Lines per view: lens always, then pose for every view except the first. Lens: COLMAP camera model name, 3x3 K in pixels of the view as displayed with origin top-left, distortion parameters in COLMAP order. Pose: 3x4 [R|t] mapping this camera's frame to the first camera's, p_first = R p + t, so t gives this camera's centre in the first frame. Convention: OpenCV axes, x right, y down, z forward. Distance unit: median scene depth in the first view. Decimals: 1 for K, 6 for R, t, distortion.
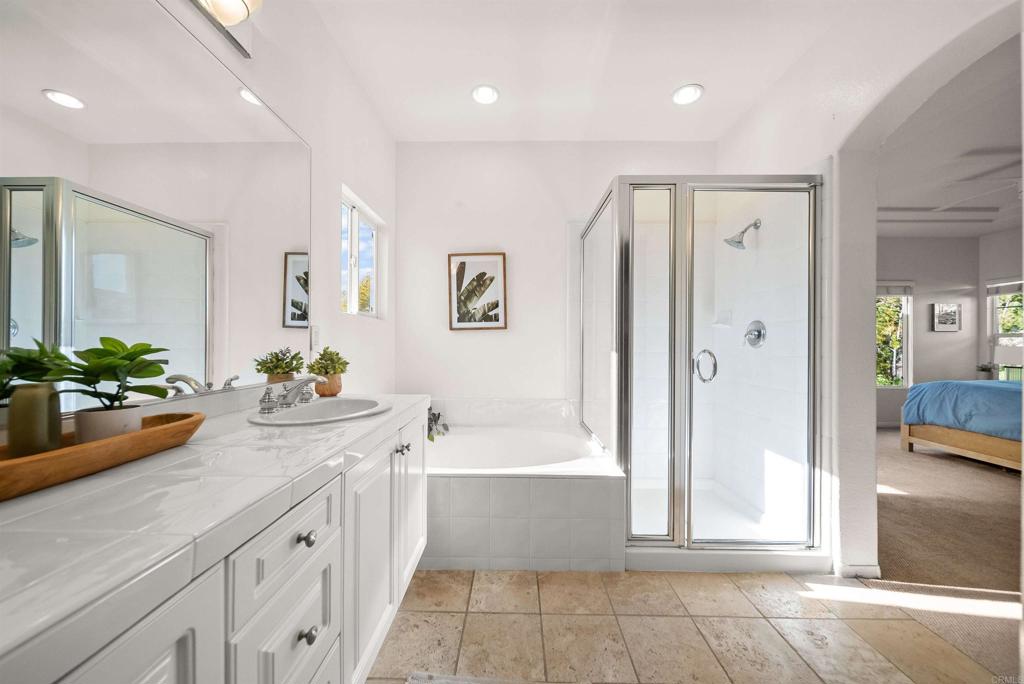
lens RADIAL K [[362.2, 0, 512.0], [0, 362.2, 342.0], [0, 0, 1]] dist [0.001313, -0.000138]
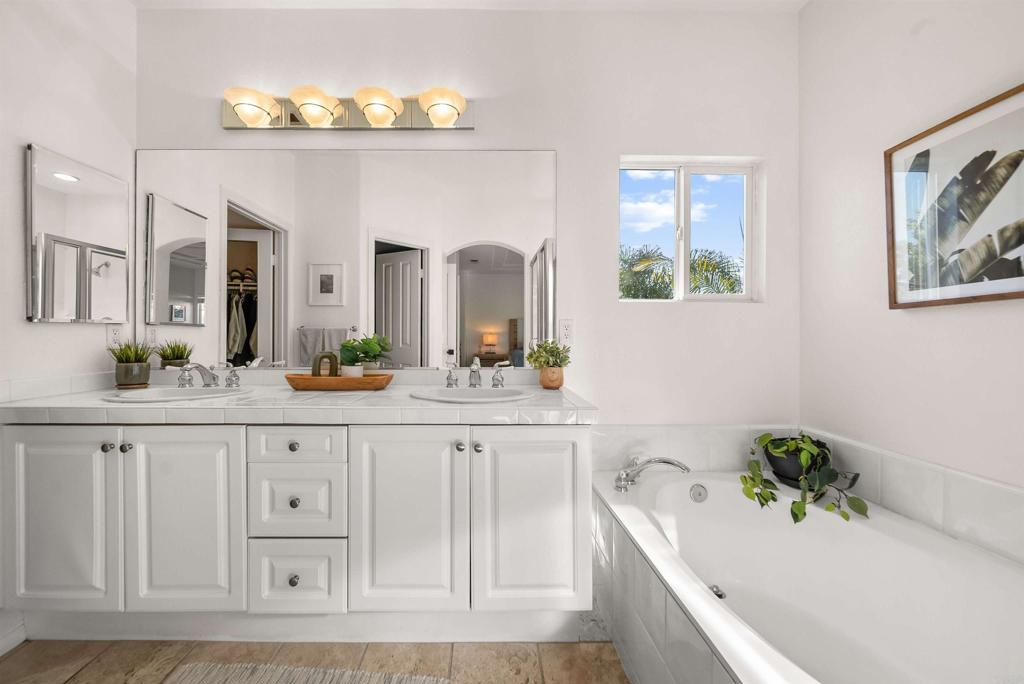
lens RADIAL K [[410.5, 0, 509.2], [0, 410.5, 341.5], [0, 0, 1]] dist [-0.000760, -0.000261]
pose [[0.024825, -0.006185, -0.999673, 0.347326], [-0.006260, 0.999960, -0.006342, 0.015503], [0.999672, 0.006415, 0.024785, 0.483334]]
